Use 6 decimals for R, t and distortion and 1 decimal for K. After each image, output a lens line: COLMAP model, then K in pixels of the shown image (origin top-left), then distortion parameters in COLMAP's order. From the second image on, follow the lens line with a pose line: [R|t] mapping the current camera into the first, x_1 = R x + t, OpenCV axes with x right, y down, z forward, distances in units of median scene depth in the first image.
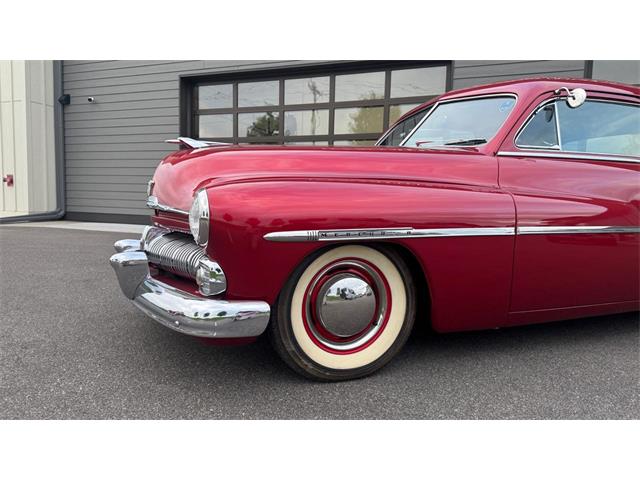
lens RADIAL K [[450.7, 0, 319.9], [0, 450.7, 237.7], [0, 0, 1]] dist [0.045021, -0.060784]
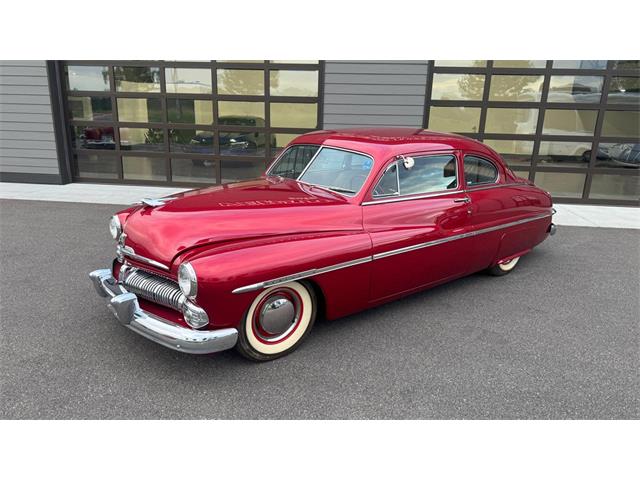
lens RADIAL K [[445.7, 0, 317.7], [0, 445.7, 241.0], [0, 0, 1]] dist [0.079908, -0.102982]
pose [[0.962118, -0.072875, 0.262715, -0.171603], [0.020674, 0.980341, 0.196226, -0.361471], [-0.271850, -0.183361, 0.944710, -0.437808]]
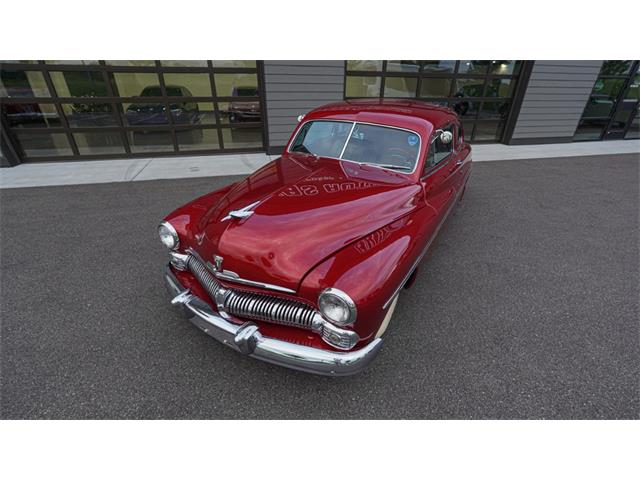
lens RADIAL K [[293.0, 0, 321.1], [0, 293.0, 240.0], [0, 0, 1]] dist [-0.023353, 0.012189]
pose [[0.810976, -0.292819, 0.506533, -0.526377], [0.058772, 0.902142, 0.427418, -0.467551], [-0.582120, -0.316855, 0.748825, 0.320324]]
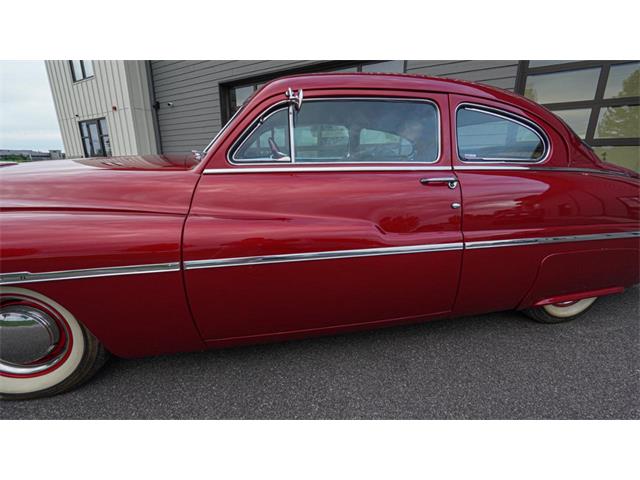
lens RADIAL K [[293.0, 0, 321.1], [0, 293.0, 240.0], [0, 0, 1]] dist [-0.023353, 0.012189]
pose [[0.982818, 0.024488, -0.182946, 0.726180], [0.008677, 0.983935, 0.178318, -0.150336], [0.184374, -0.176841, 0.966816, 0.442149]]
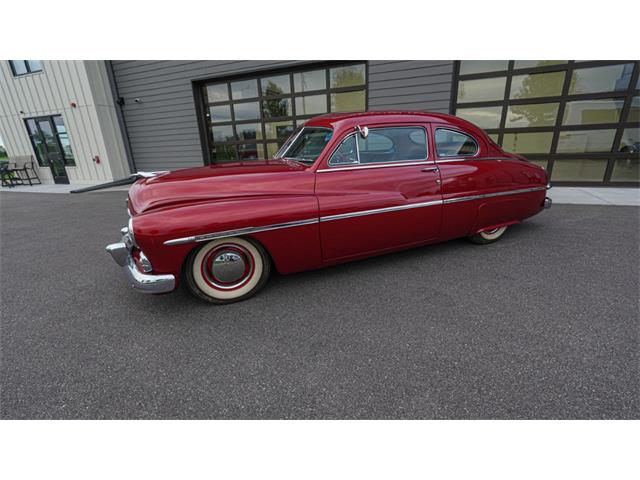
lens RADIAL K [[293.0, 0, 321.1], [0, 293.0, 240.0], [0, 0, 1]] dist [-0.023353, 0.012189]
pose [[0.997914, -0.061129, -0.020770, 0.409791], [0.064294, 0.970193, 0.233648, -0.188535], [0.005868, -0.234496, 0.972099, -0.145691]]
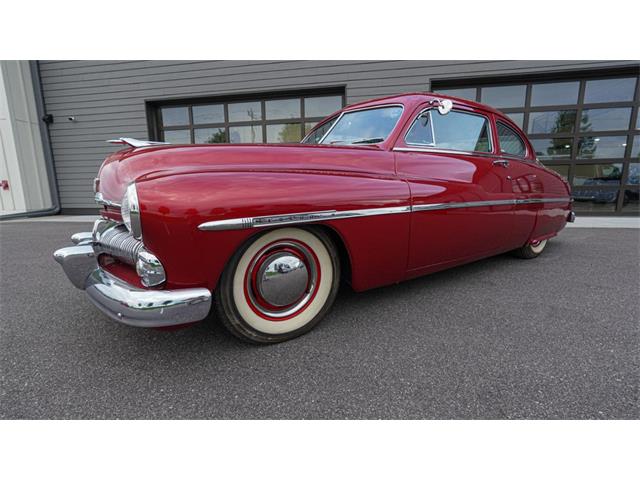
lens RADIAL K [[293.0, 0, 321.1], [0, 293.0, 240.0], [0, 0, 1]] dist [-0.023353, 0.012189]
pose [[0.979686, -0.066987, 0.189020, 0.017575], [0.050901, 0.994755, 0.088717, -0.012314], [-0.193971, -0.077293, 0.977957, 0.205388]]
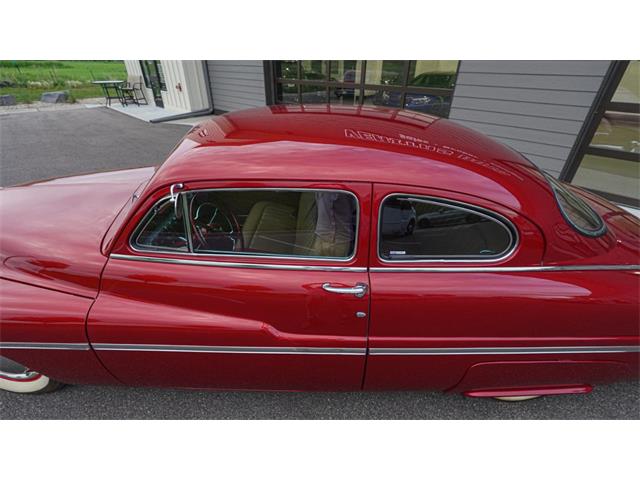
lens RADIAL K [[293.0, 0, 321.1], [0, 293.0, 240.0], [0, 0, 1]] dist [-0.023353, 0.012189]
pose [[0.917749, 0.194180, -0.346455, 0.988622], [-0.022768, 0.896616, 0.442222, -0.485910], [0.396508, -0.397961, 0.827290, 0.674641]]
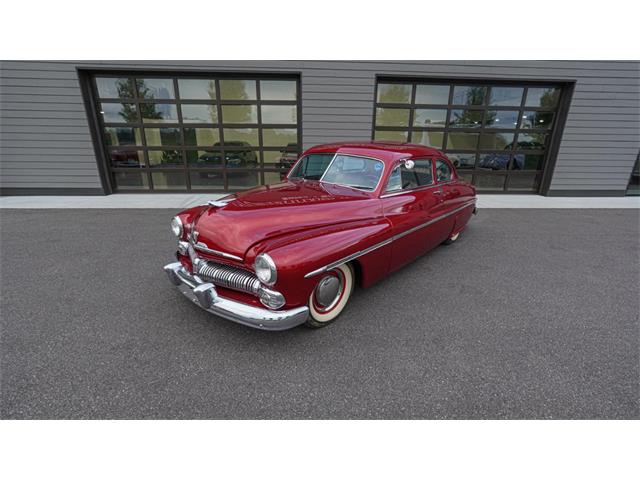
lens RADIAL K [[293.0, 0, 321.1], [0, 293.0, 240.0], [0, 0, 1]] dist [-0.023353, 0.012189]
pose [[0.908359, -0.145291, 0.392141, -0.380742], [0.046803, 0.967136, 0.249916, -0.335187], [-0.415564, -0.208660, 0.885307, -0.083546]]
